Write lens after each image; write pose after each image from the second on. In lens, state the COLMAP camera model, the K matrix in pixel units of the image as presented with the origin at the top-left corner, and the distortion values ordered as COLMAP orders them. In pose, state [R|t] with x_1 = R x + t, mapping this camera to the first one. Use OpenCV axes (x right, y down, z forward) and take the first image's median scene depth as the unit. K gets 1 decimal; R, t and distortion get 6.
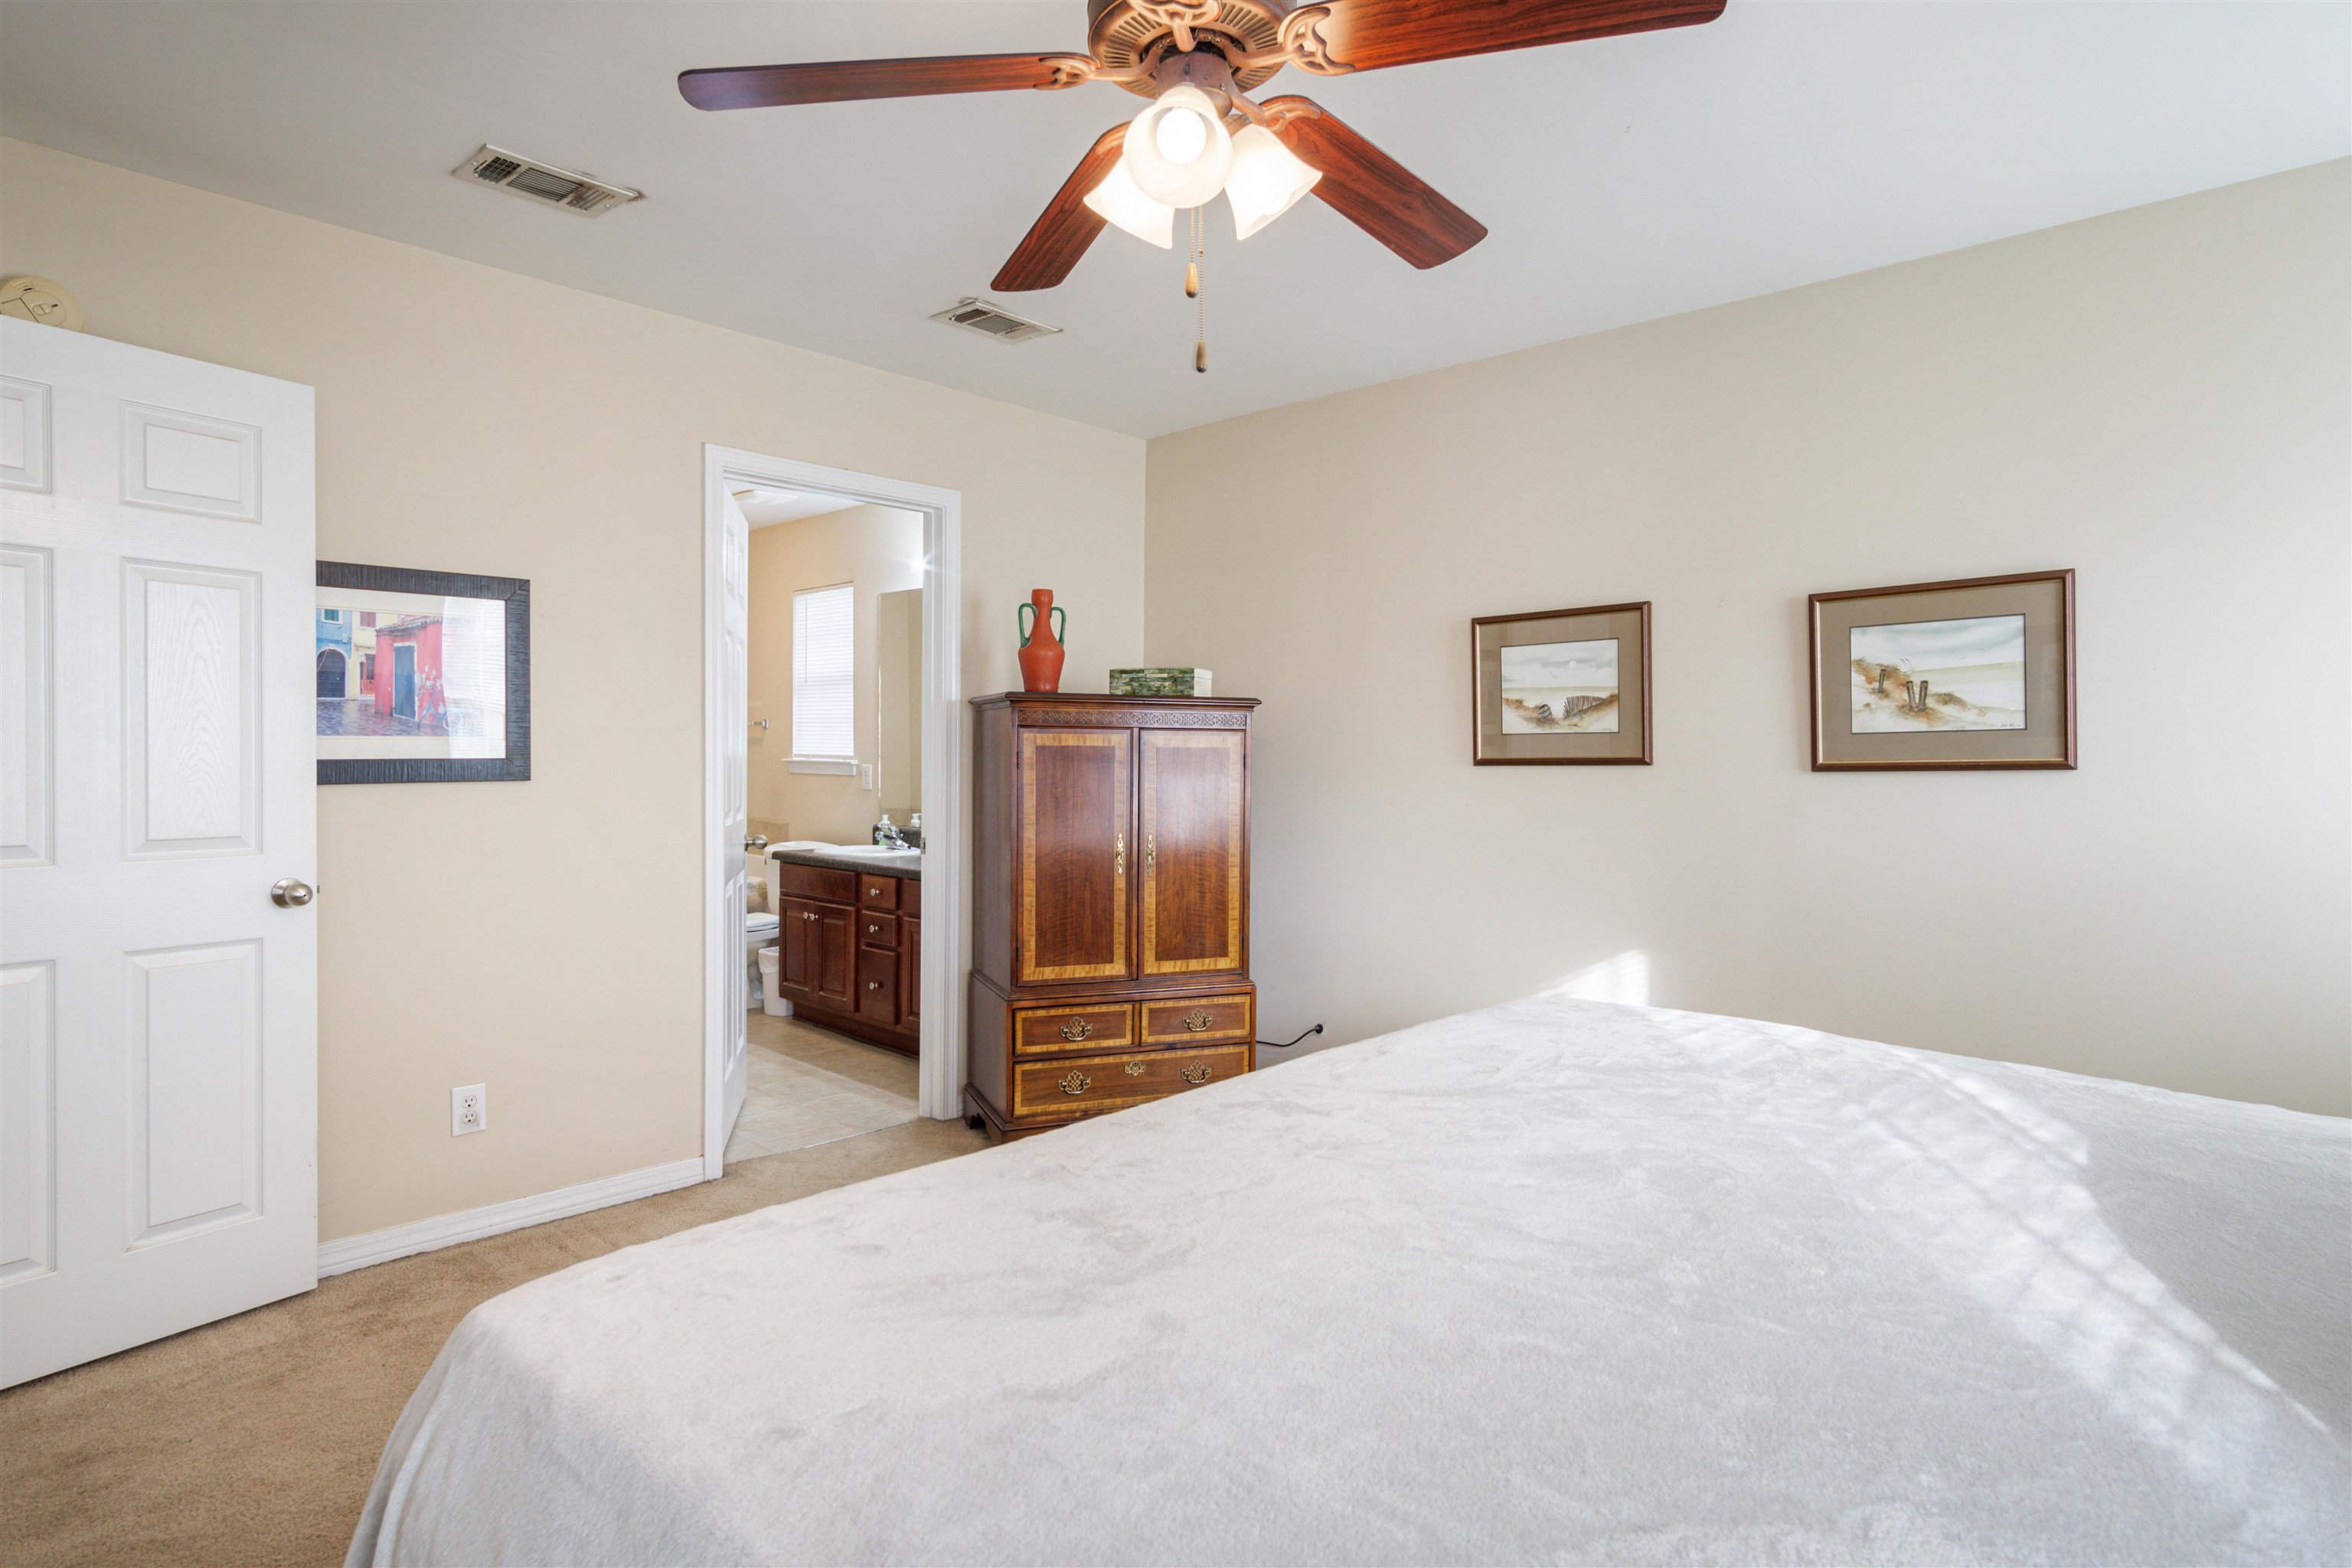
lens RADIAL K [[1262.2, 0, 1163.5], [0, 1262.2, 754.5], [0, 0, 1]] dist [-0.008491, 0.000736]
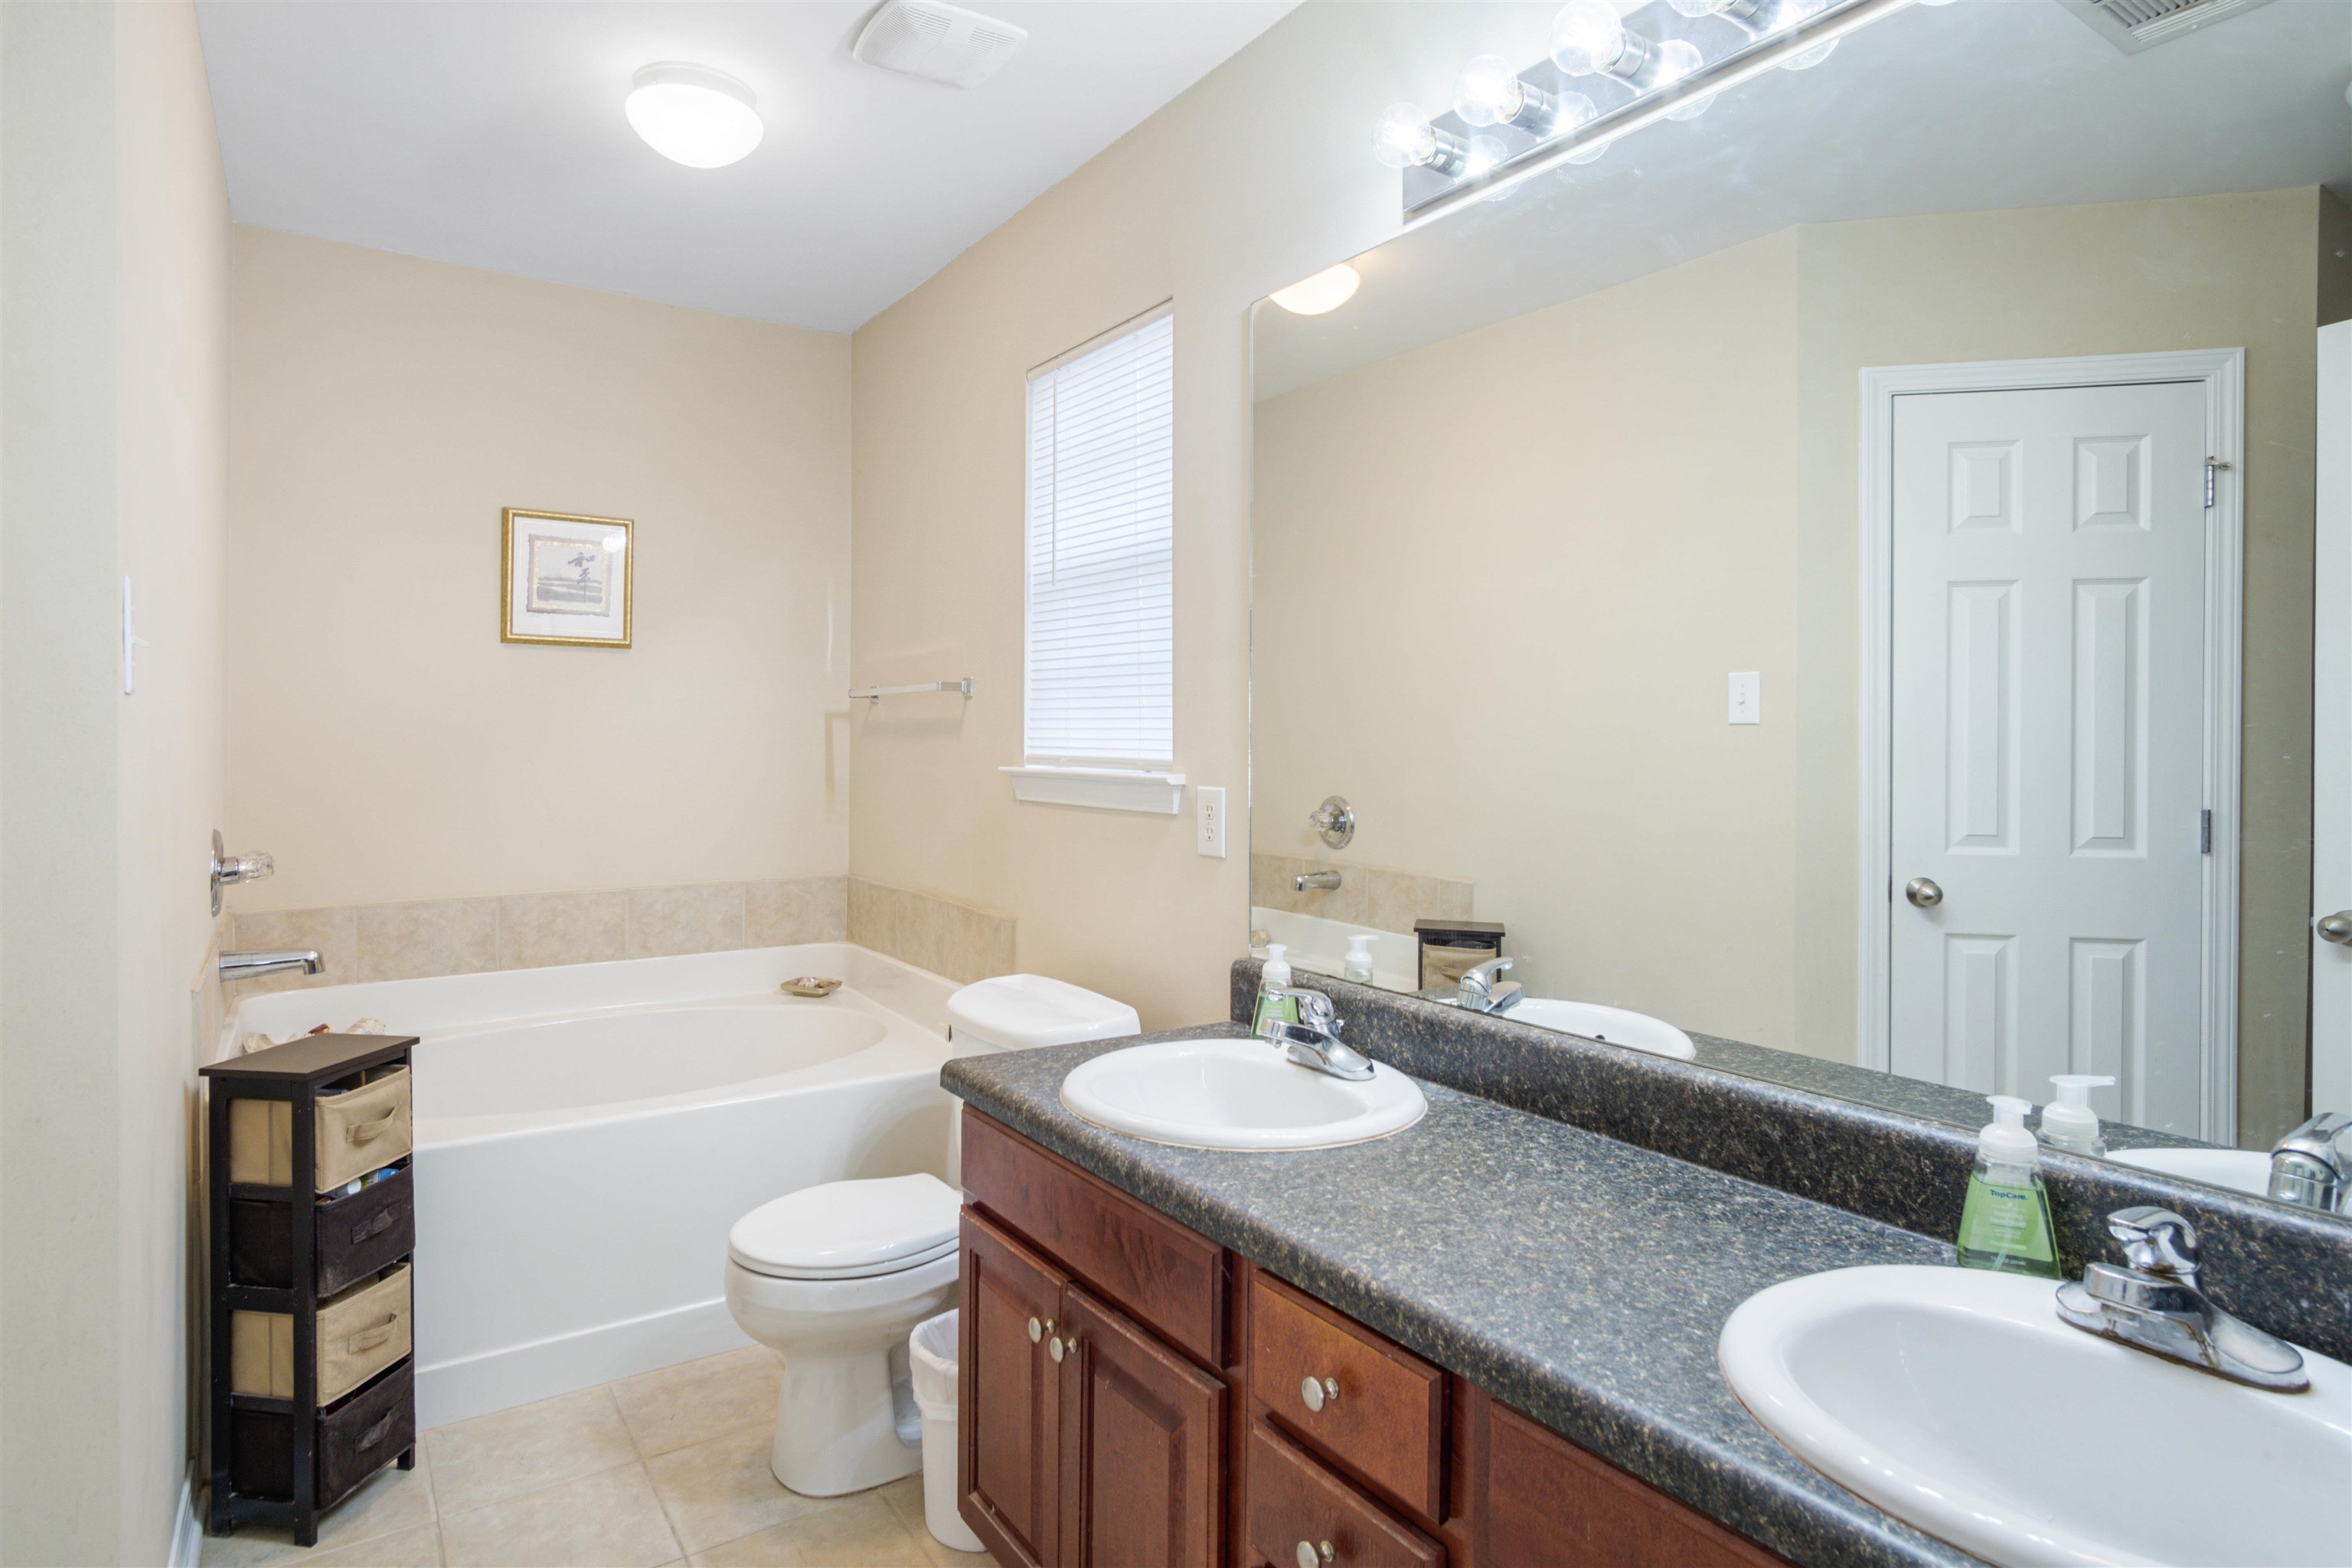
lens RADIAL K [[1262.2, 0, 1163.5], [0, 1262.2, 754.5], [0, 0, 1]] dist [-0.008491, 0.000736]
pose [[0.978483, 0.014933, -0.205788, -0.175931], [-0.015258, 0.999884, 0.000011, -0.001037], [0.205765, 0.003129, 0.978597, 0.649185]]
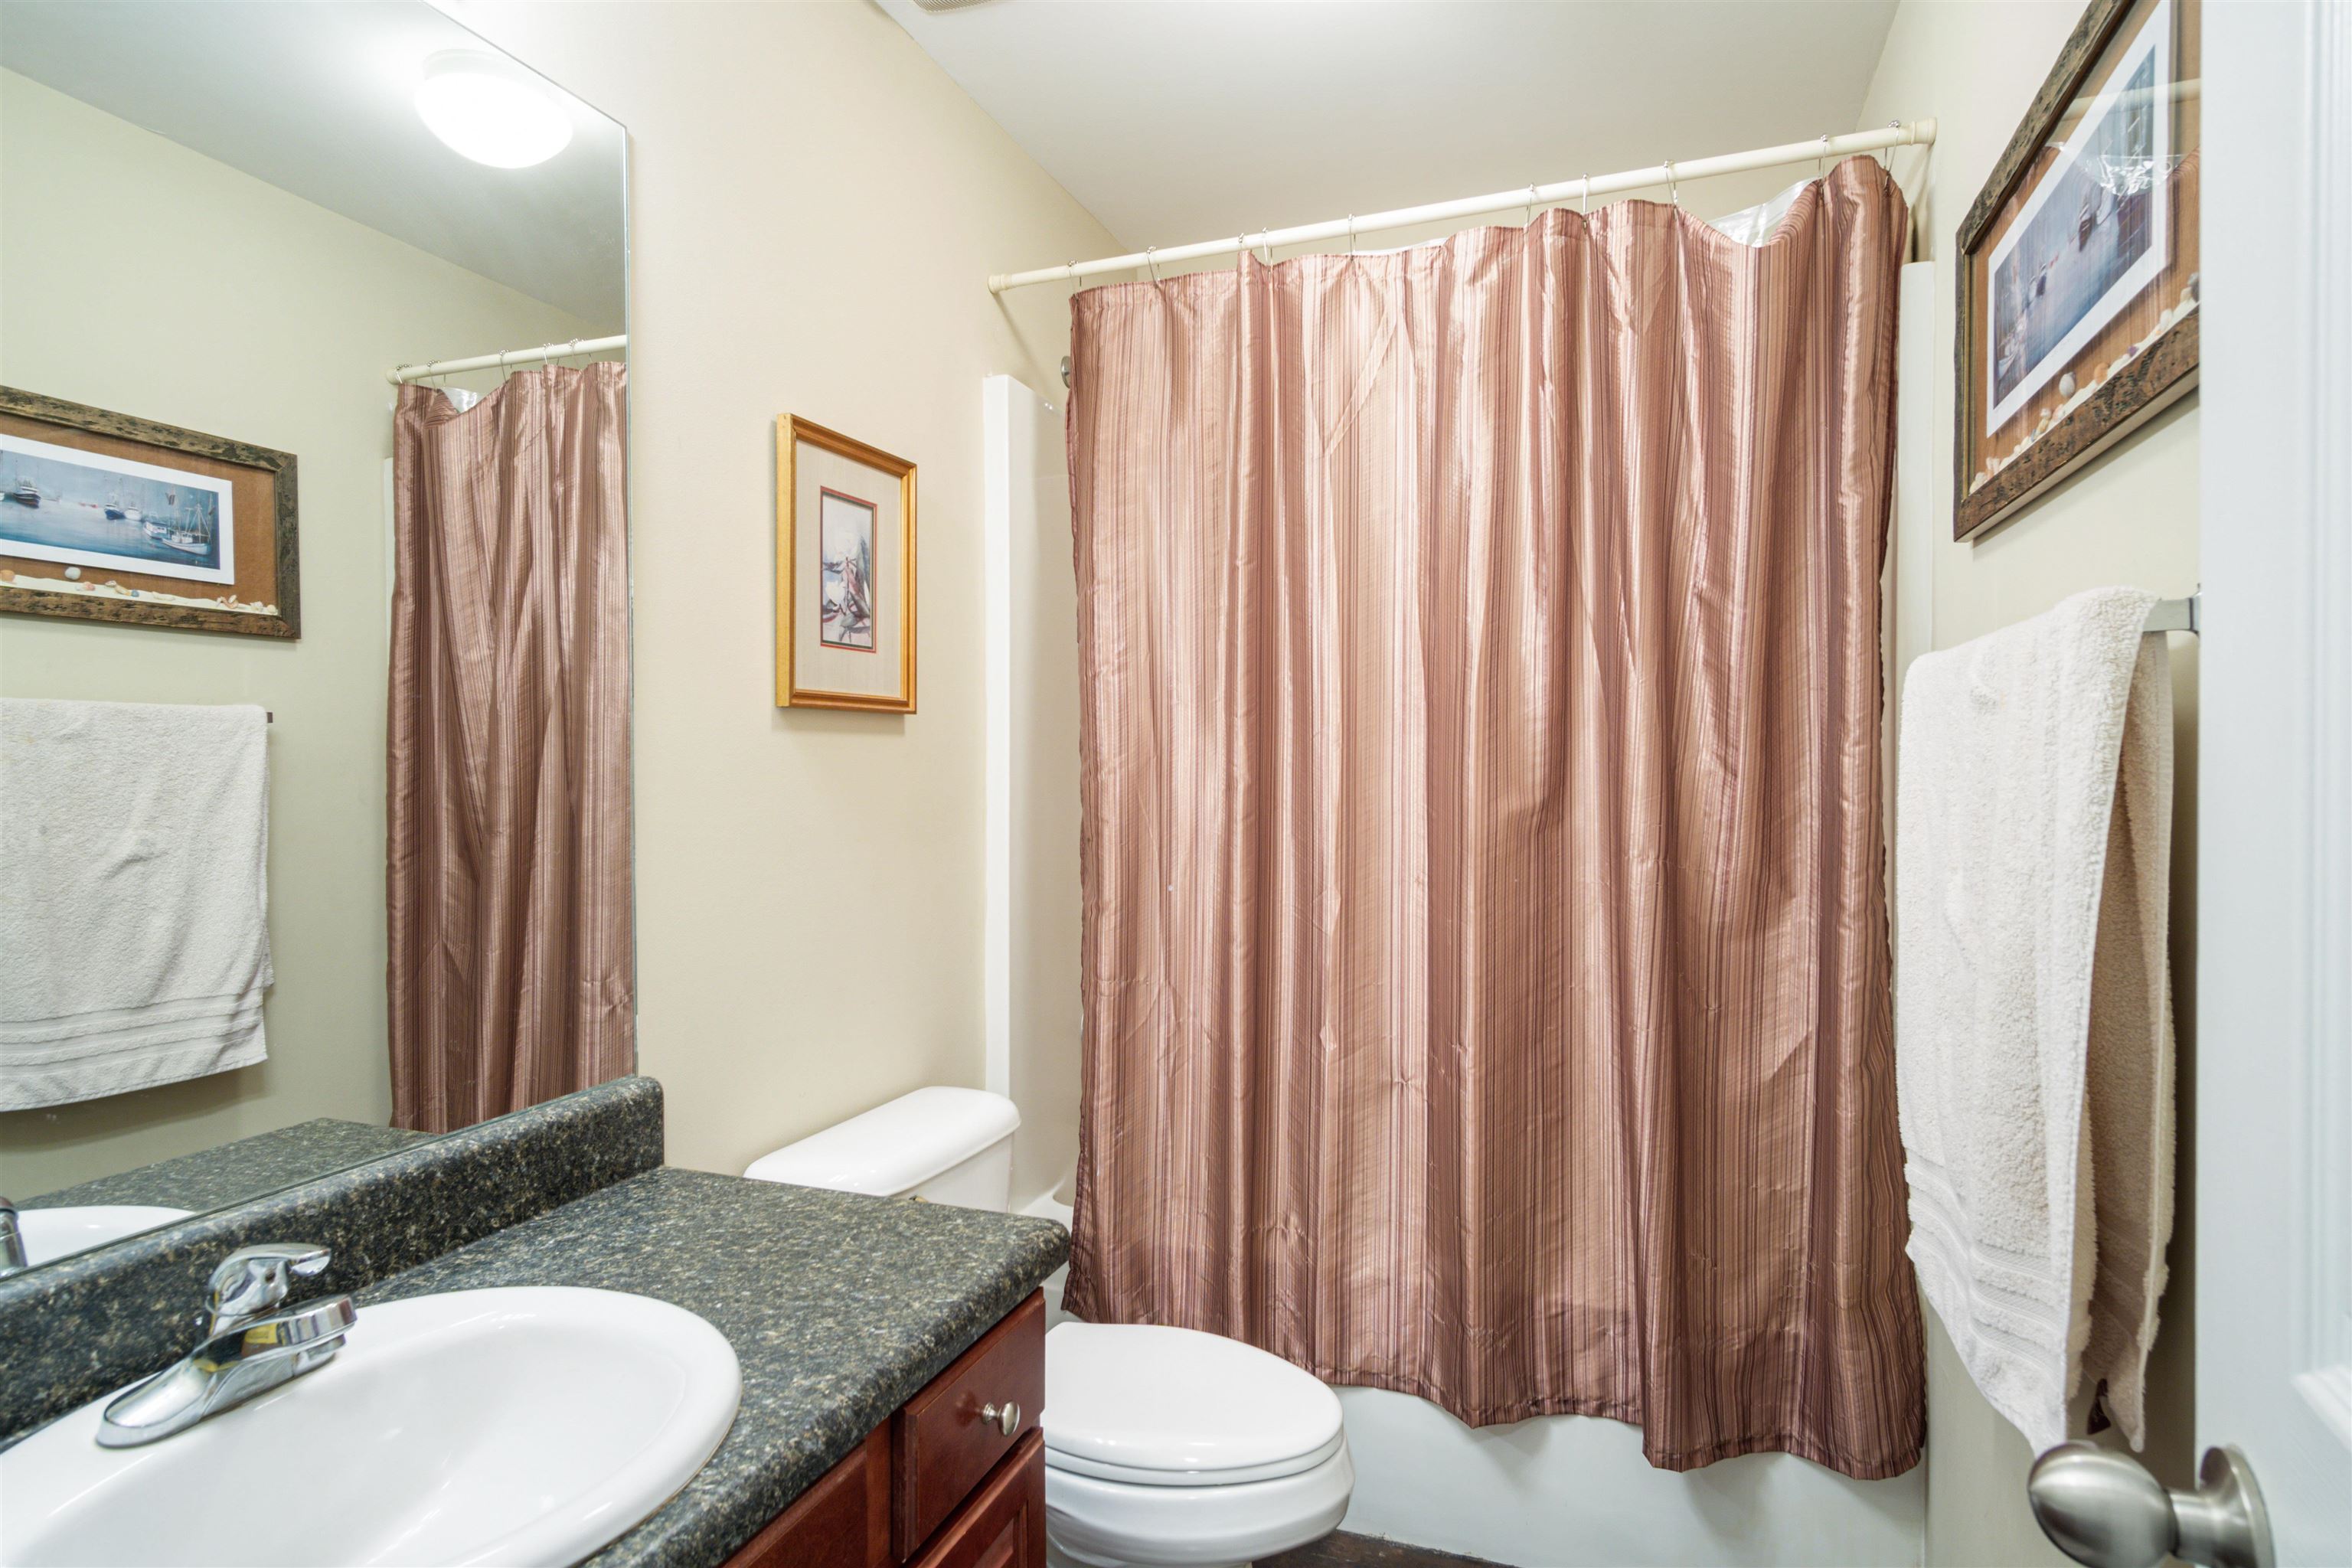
lens RADIAL K [[1262.2, 0, 1163.5], [0, 1262.2, 754.5], [0, 0, 1]] dist [-0.008491, 0.000736]
pose [[-0.404287, 0.004287, 0.914622, -0.383267], [0.007060, 0.999974, -0.001567, -0.005561], [-0.914605, 0.005824, -0.404307, 0.898502]]
